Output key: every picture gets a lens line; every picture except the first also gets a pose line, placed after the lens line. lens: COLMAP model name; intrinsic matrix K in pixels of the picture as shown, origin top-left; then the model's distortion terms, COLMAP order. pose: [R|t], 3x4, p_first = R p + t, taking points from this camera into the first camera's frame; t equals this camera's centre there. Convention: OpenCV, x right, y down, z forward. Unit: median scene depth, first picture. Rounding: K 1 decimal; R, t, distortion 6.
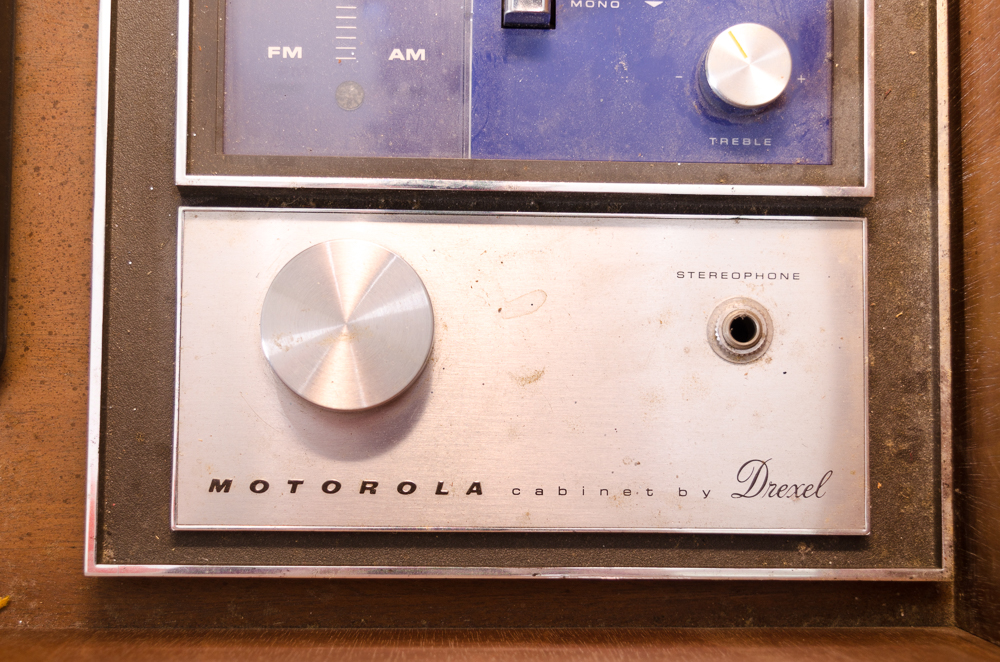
lens RADIAL K [[1423.7, 0, 500.0], [0, 1423.7, 331.0], [0, 0, 1]] dist [0.002588, 0.036456]
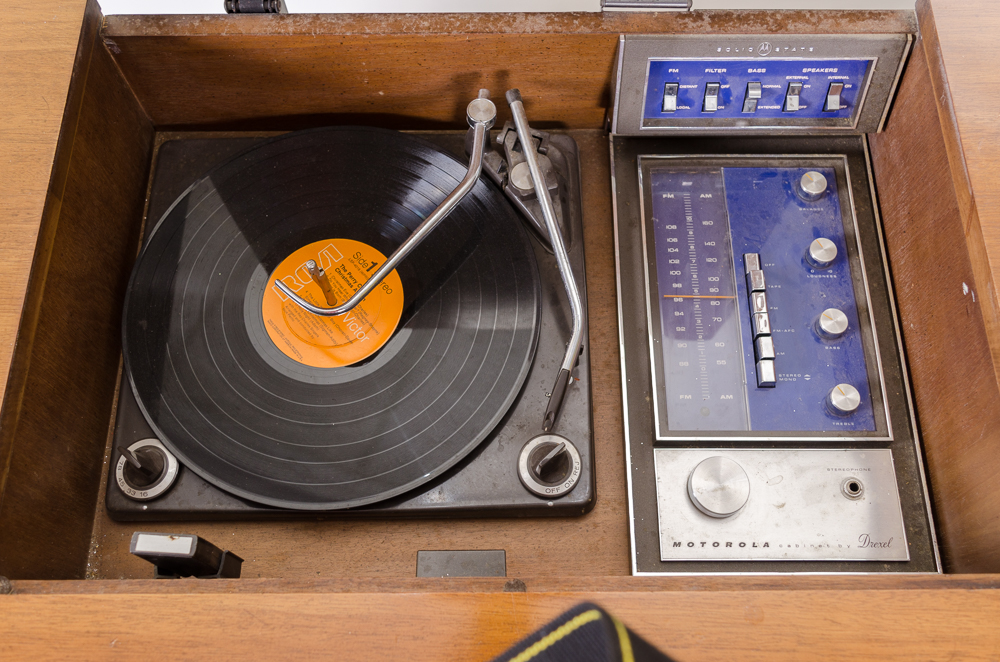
lens RADIAL K [[977.6, 0, 500.0], [0, 977.6, 331.0], [0, 0, 1]] dist [0.014439, 0.008213]
pose [[0.999562, -0.022557, -0.019140, -0.496319], [0.015206, 0.946742, -0.321635, 0.324469], [0.025375, 0.321203, 0.946670, -0.984873]]
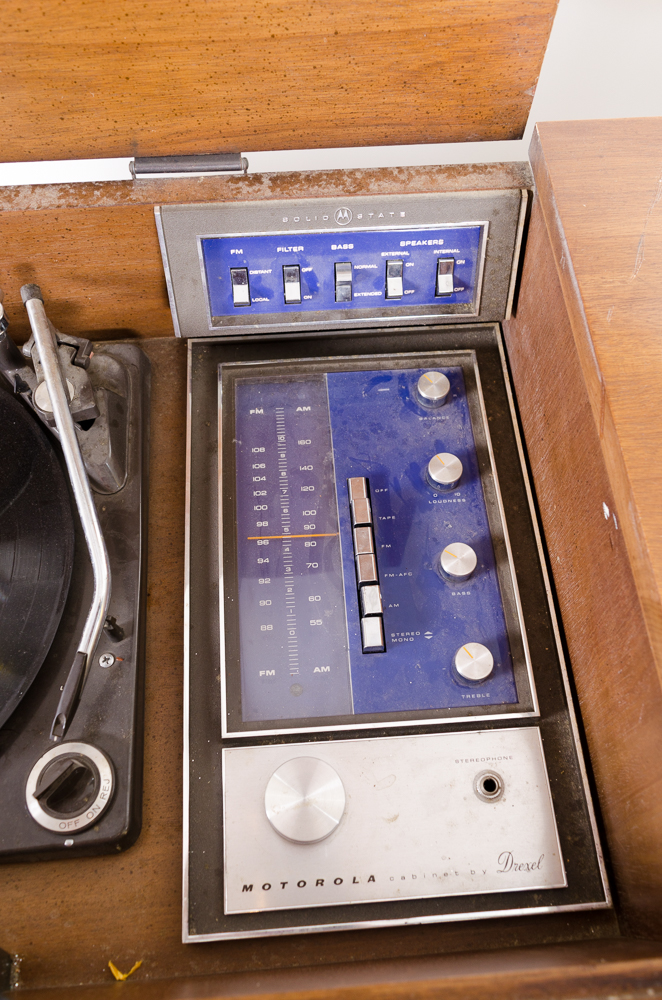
lens RADIAL K [[849.5, 0, 331.0], [0, 849.5, 500.0], [0, 0, 1]] dist [0.002484, -0.000096]
pose [[0.996435, -0.082526, 0.017509, -0.051808], [0.083073, 0.923673, -0.374067, 0.059796], [0.014698, 0.374188, 0.927236, -0.333146]]
